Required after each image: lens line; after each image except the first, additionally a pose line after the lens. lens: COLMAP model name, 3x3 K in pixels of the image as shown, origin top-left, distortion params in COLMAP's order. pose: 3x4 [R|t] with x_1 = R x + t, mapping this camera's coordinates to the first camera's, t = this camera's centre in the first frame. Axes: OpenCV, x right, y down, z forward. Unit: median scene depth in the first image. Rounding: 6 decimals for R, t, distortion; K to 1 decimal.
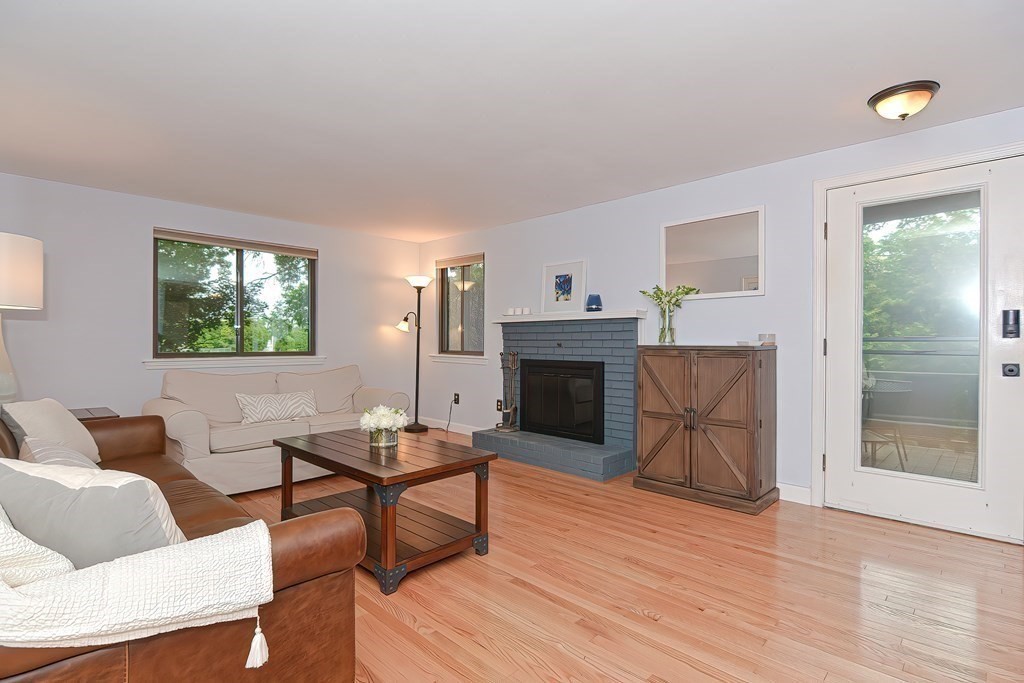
lens RADIAL K [[490.3, 0, 512.0], [0, 490.3, 341.5], [0, 0, 1]] dist [-0.016212, -0.000153]
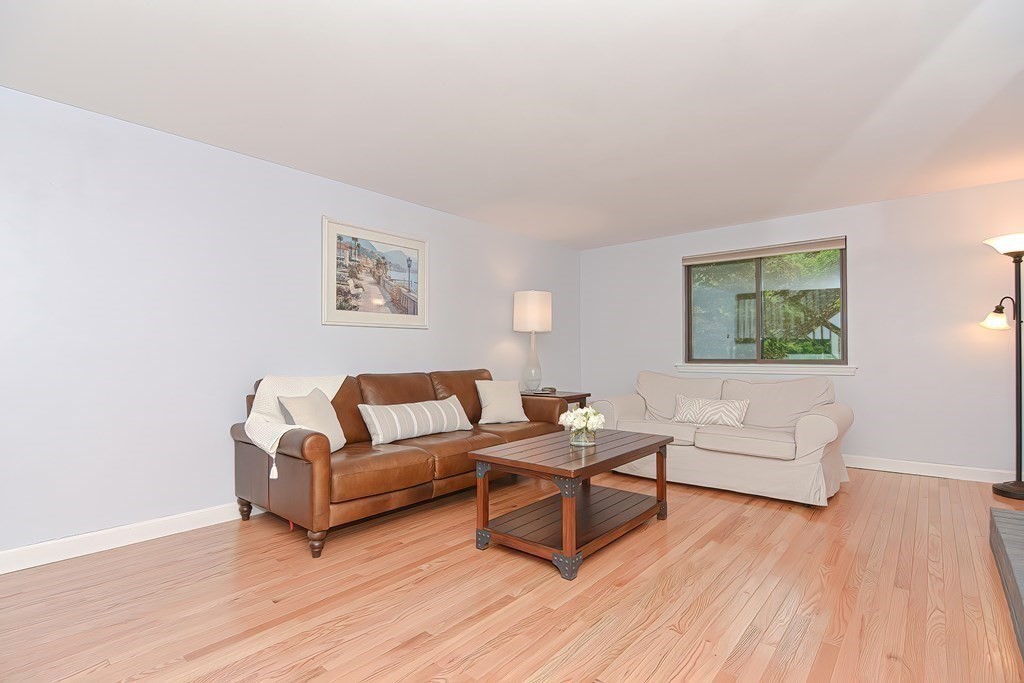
lens RADIAL K [[495.8, 0, 512.7], [0, 495.8, 345.5], [0, 0, 1]] dist [0.009581, -0.011409]
pose [[0.074131, -0.020761, -0.997032, 0.538013], [0.006038, 0.999774, -0.020369, 0.013963], [0.997230, -0.004510, 0.074239, 0.521203]]
